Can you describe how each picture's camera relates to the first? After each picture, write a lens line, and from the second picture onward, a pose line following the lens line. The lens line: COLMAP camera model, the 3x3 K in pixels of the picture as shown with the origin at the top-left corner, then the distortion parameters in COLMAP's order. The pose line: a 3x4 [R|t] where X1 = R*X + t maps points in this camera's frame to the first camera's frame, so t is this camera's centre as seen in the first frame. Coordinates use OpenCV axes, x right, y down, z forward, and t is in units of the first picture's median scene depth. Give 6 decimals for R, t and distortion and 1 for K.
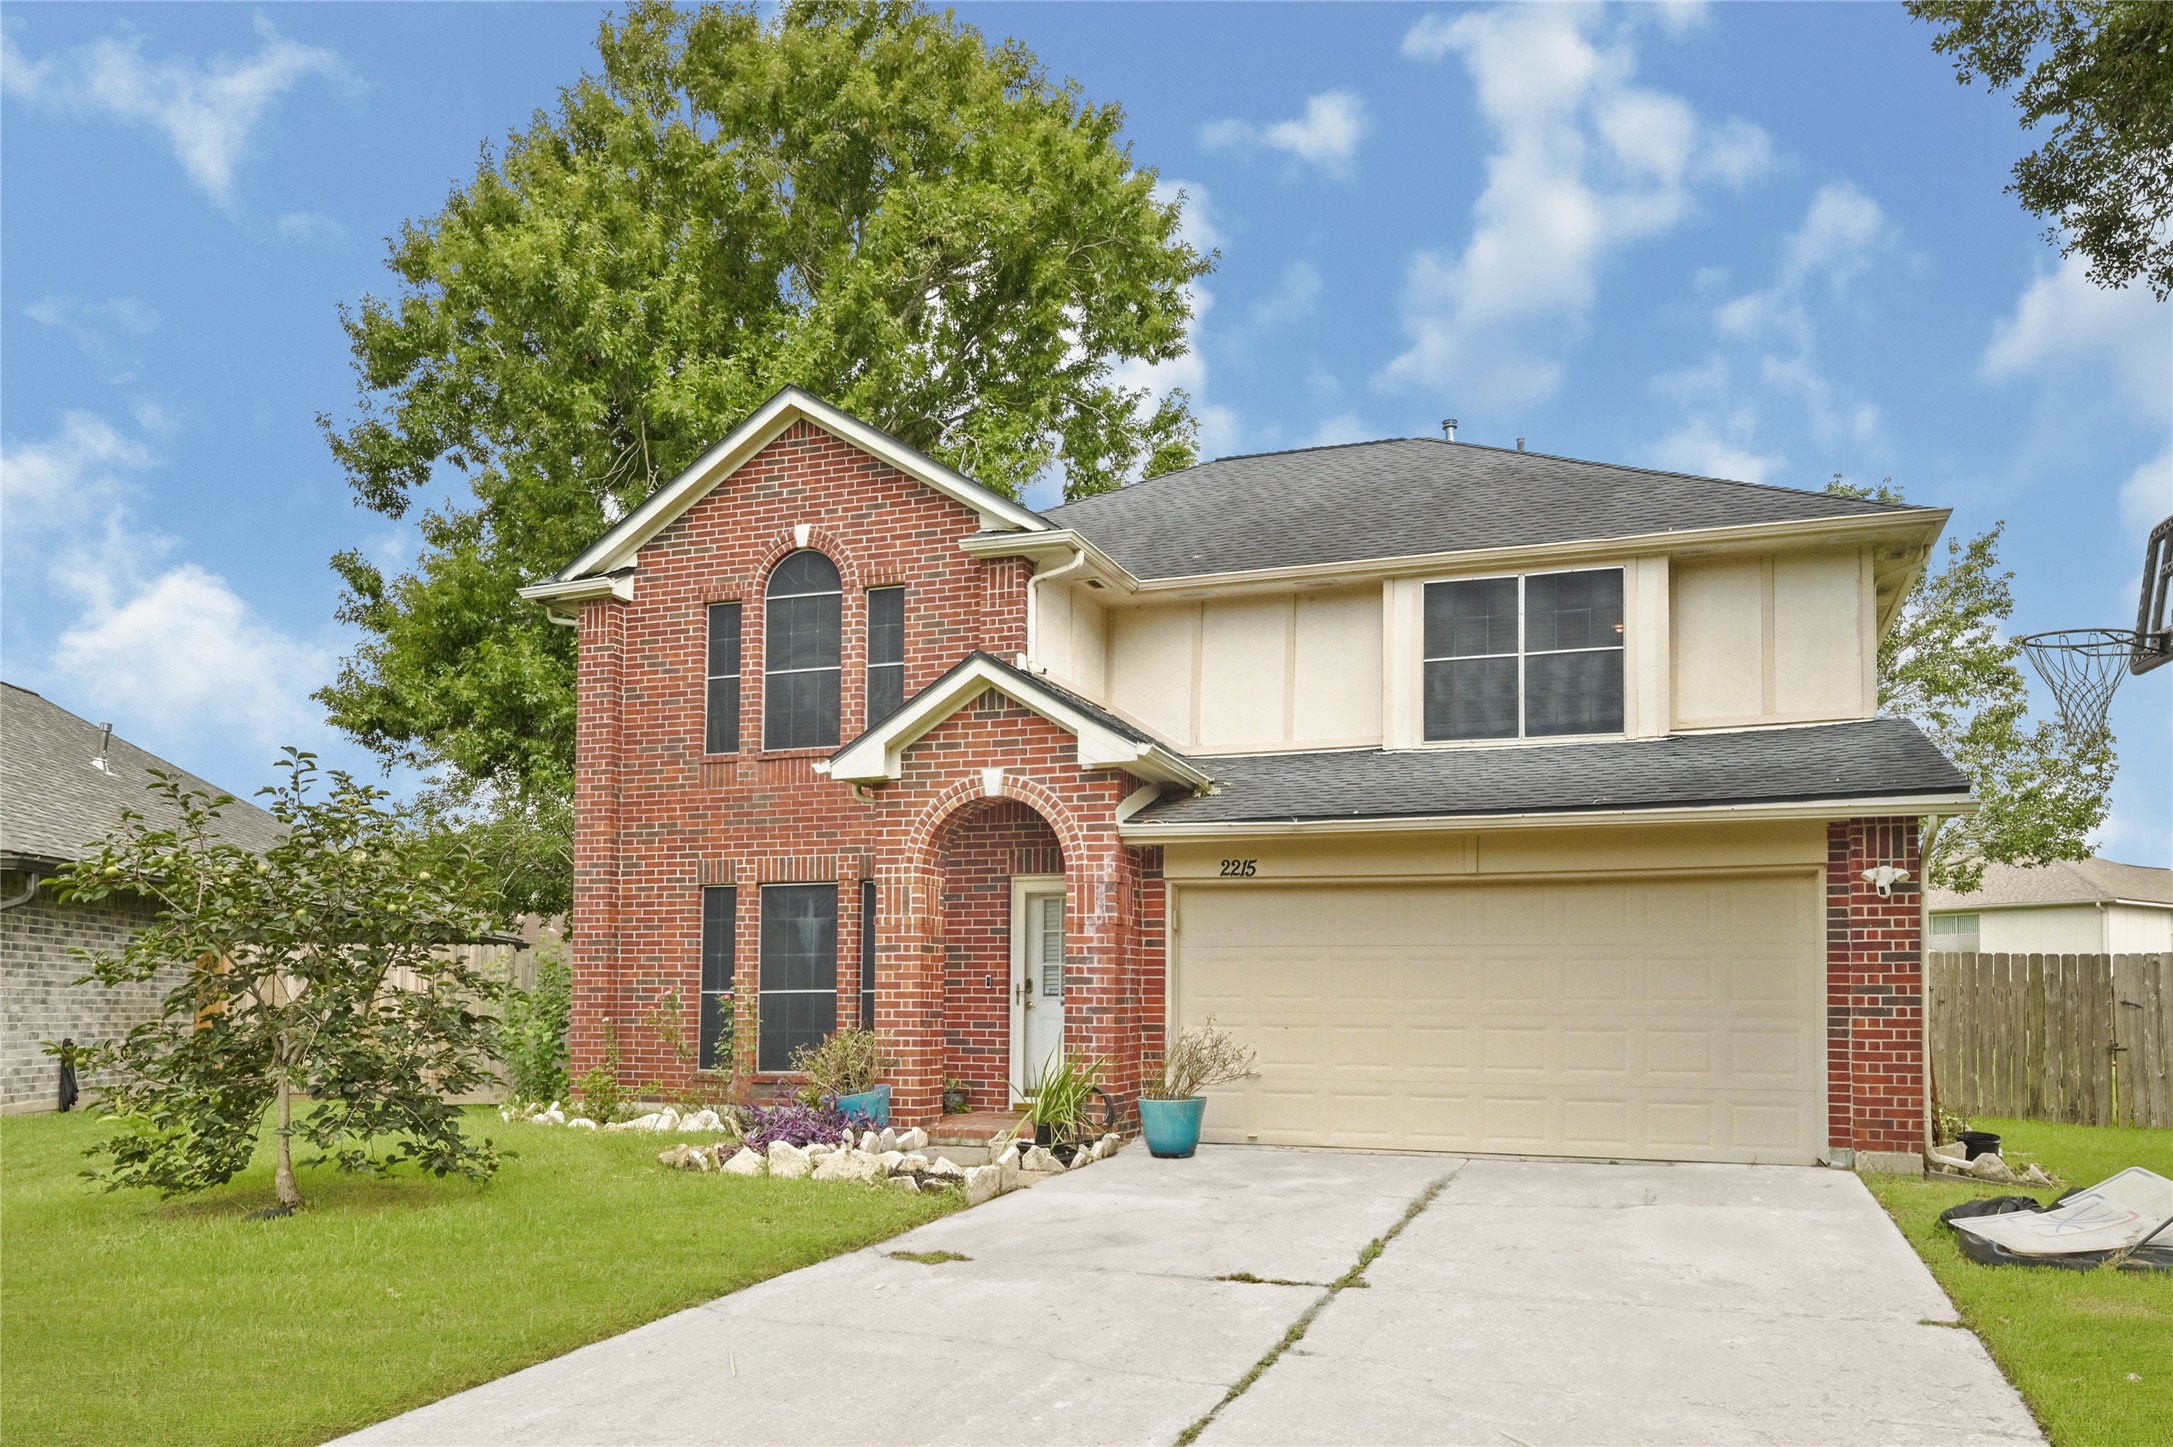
lens RADIAL K [[1452.3, 0, 1086.9], [0, 1452.3, 724.6], [0, 0, 1]] dist [0.000116, 0.000971]
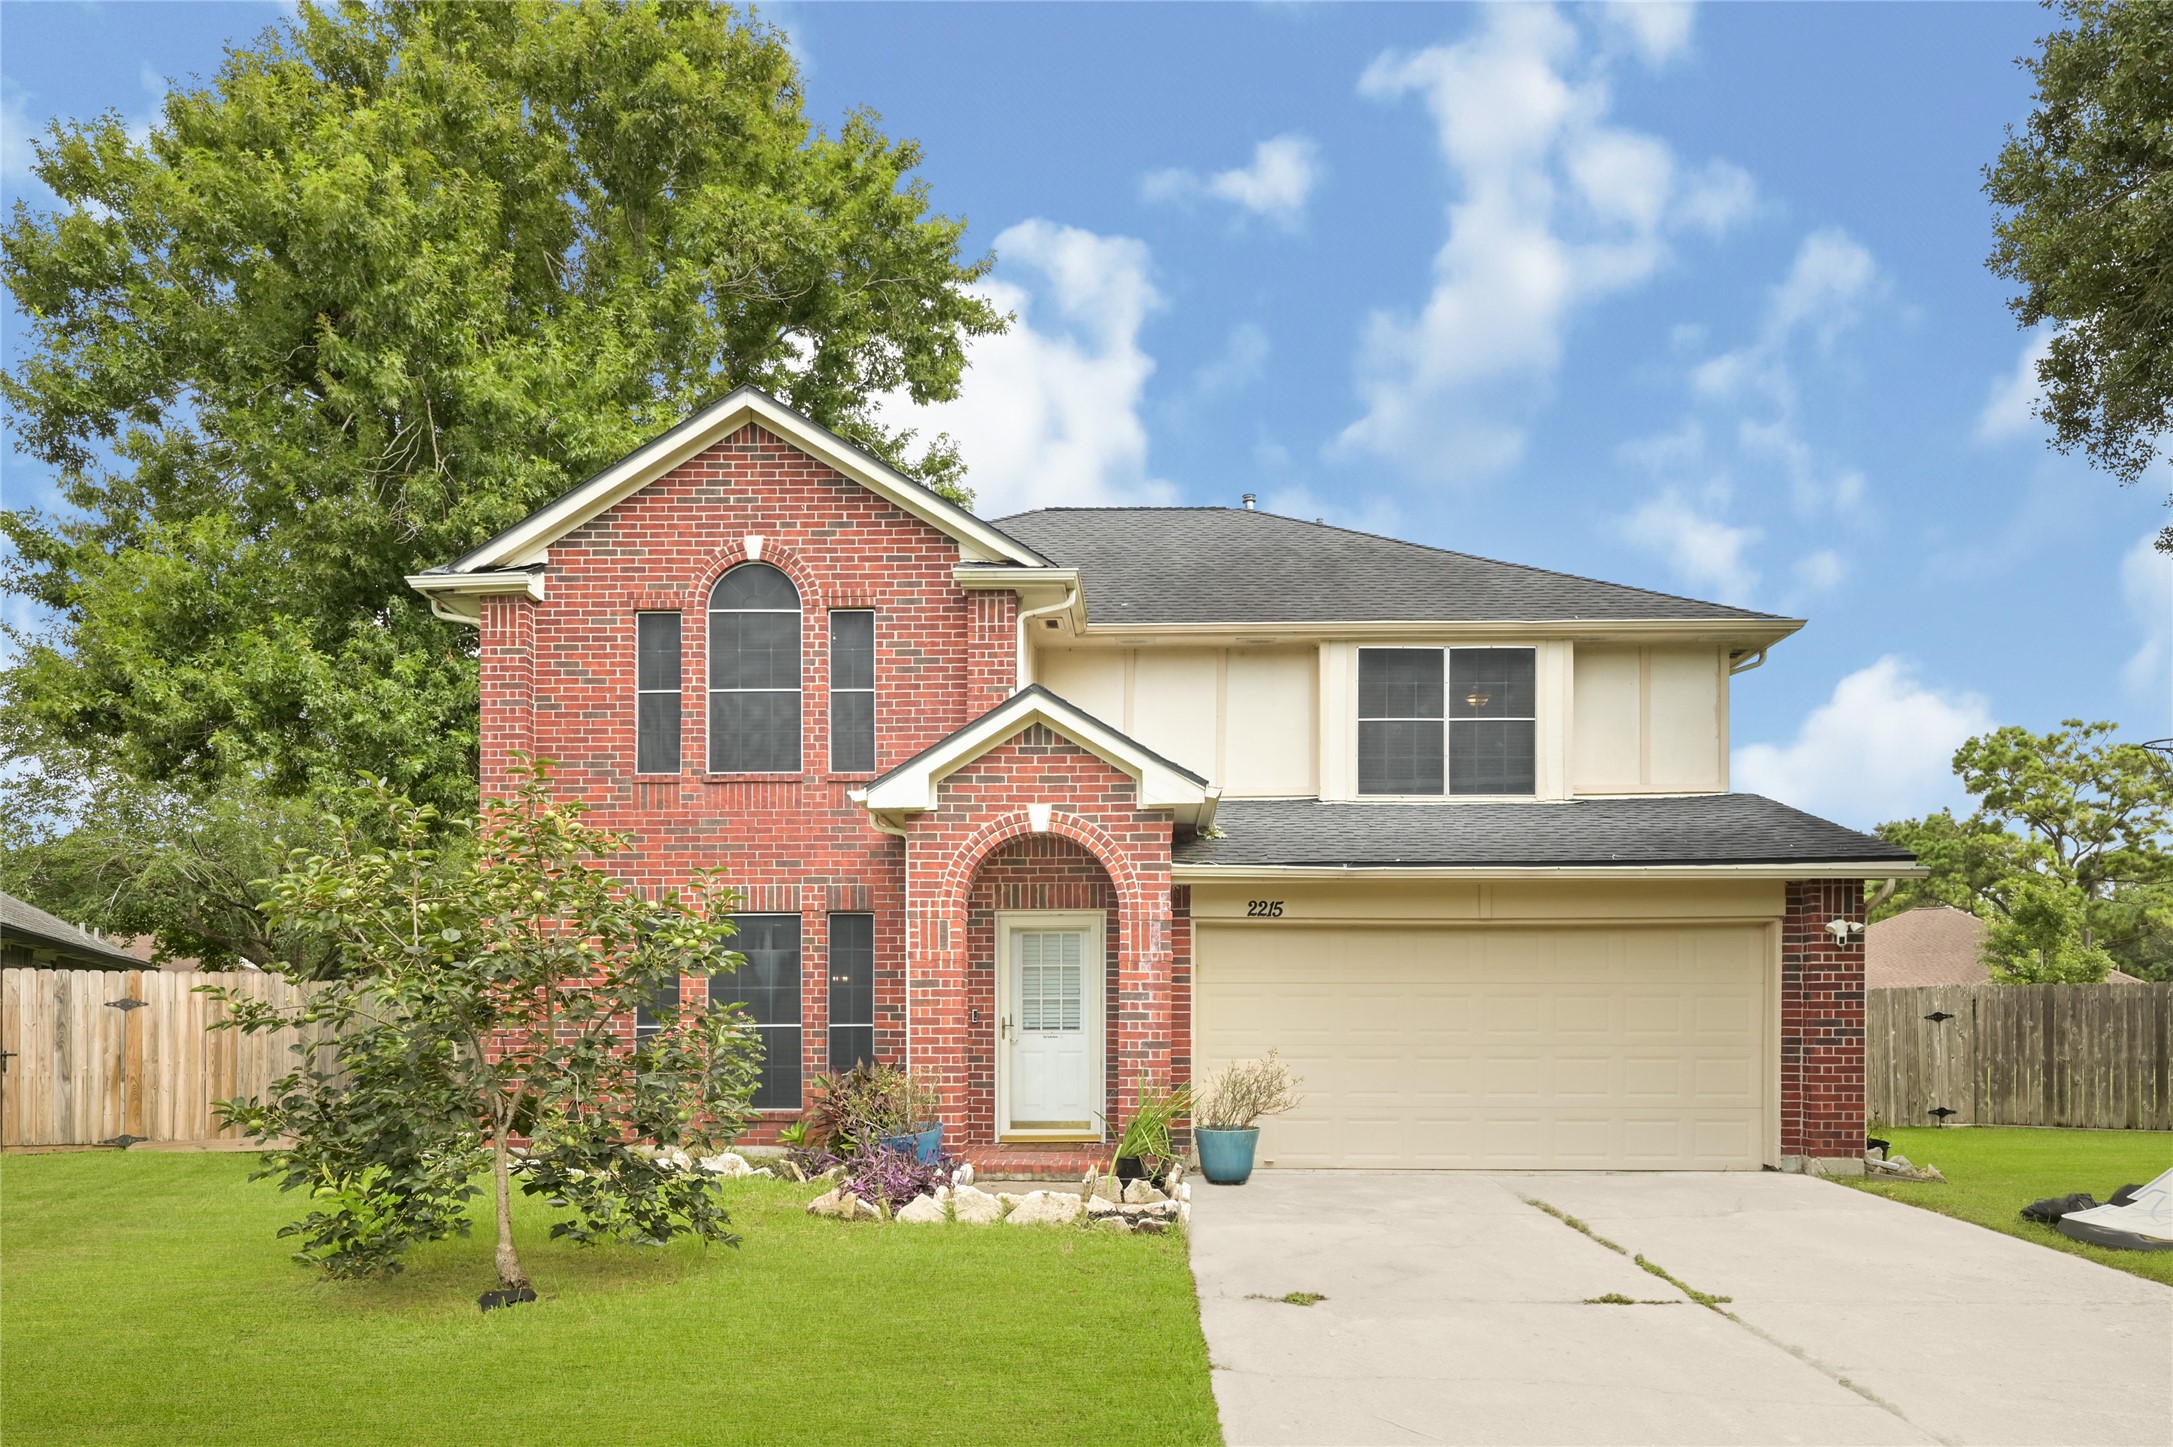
lens RADIAL K [[1377.1, 0, 1086.7], [0, 1377.1, 823.6], [0, 0, 1]] dist [-0.000350, 0.002788]
pose [[0.954907, 0.037831, 0.294486, -0.268255], [-0.050726, 0.998054, 0.036269, 0.006564], [-0.292540, -0.049572, 0.954967, 0.076392]]
